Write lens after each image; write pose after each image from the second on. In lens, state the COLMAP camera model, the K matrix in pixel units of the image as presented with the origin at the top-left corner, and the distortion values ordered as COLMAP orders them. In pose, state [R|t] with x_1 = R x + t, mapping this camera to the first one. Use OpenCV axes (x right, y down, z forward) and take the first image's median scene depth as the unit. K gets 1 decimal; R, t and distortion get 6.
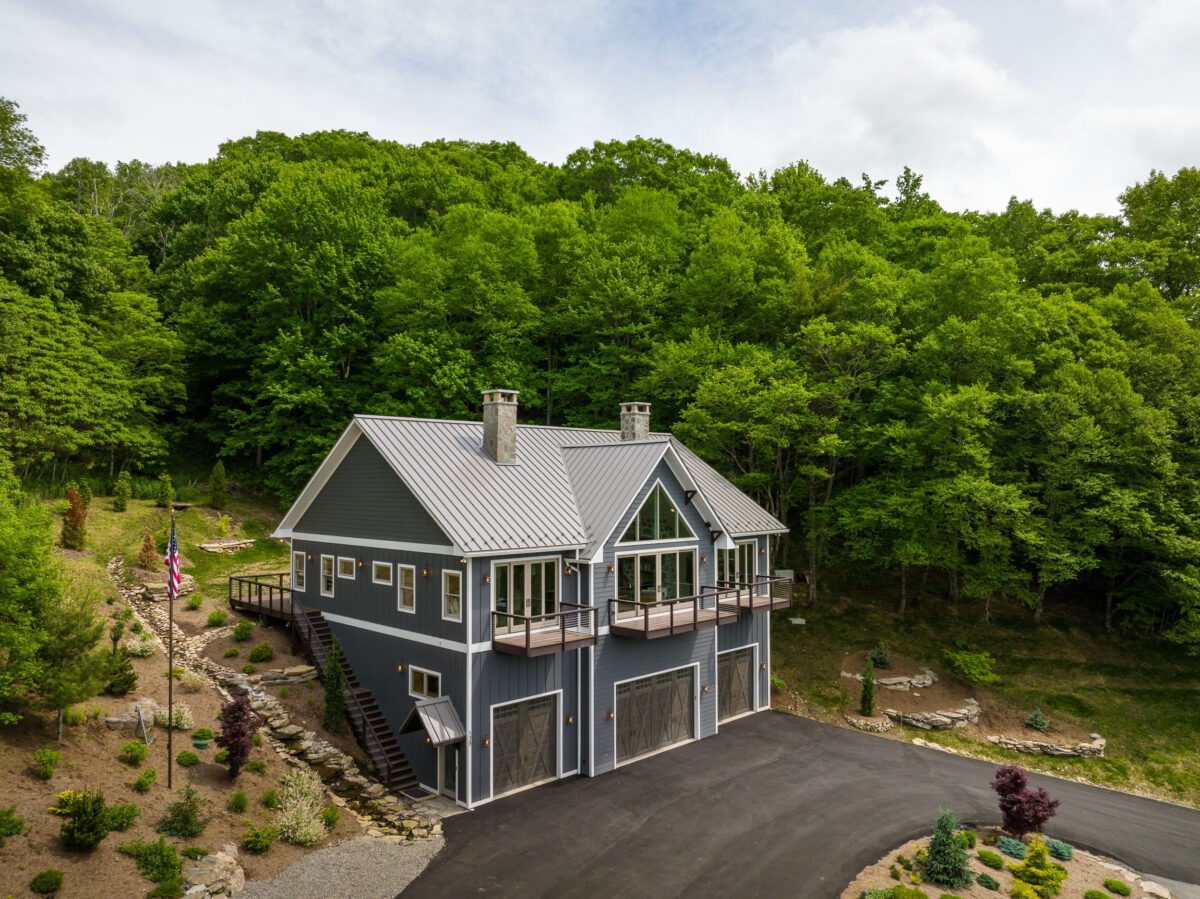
lens RADIAL K [[842.4, 0, 595.0], [0, 842.4, 453.0], [0, 0, 1]] dist [-0.038558, 0.004871]
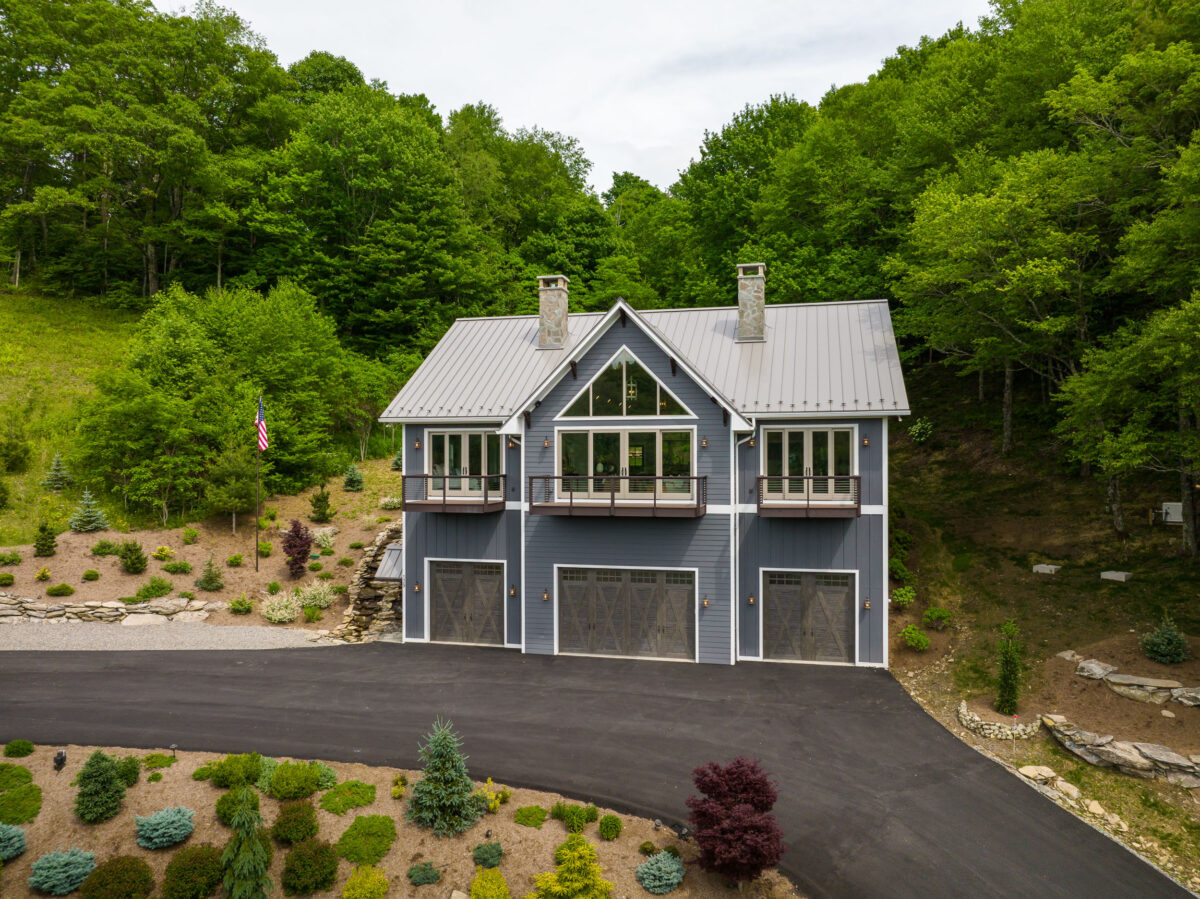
lens RADIAL K [[842.4, 0, 599.1], [0, 842.4, 453.4], [0, 0, 1]] dist [-0.038558, 0.004871]
pose [[0.519706, -0.002295, -0.854342, 0.758794], [0.032248, 0.999336, 0.016932, 0.118989], [0.853736, -0.036351, 0.519435, 0.492103]]
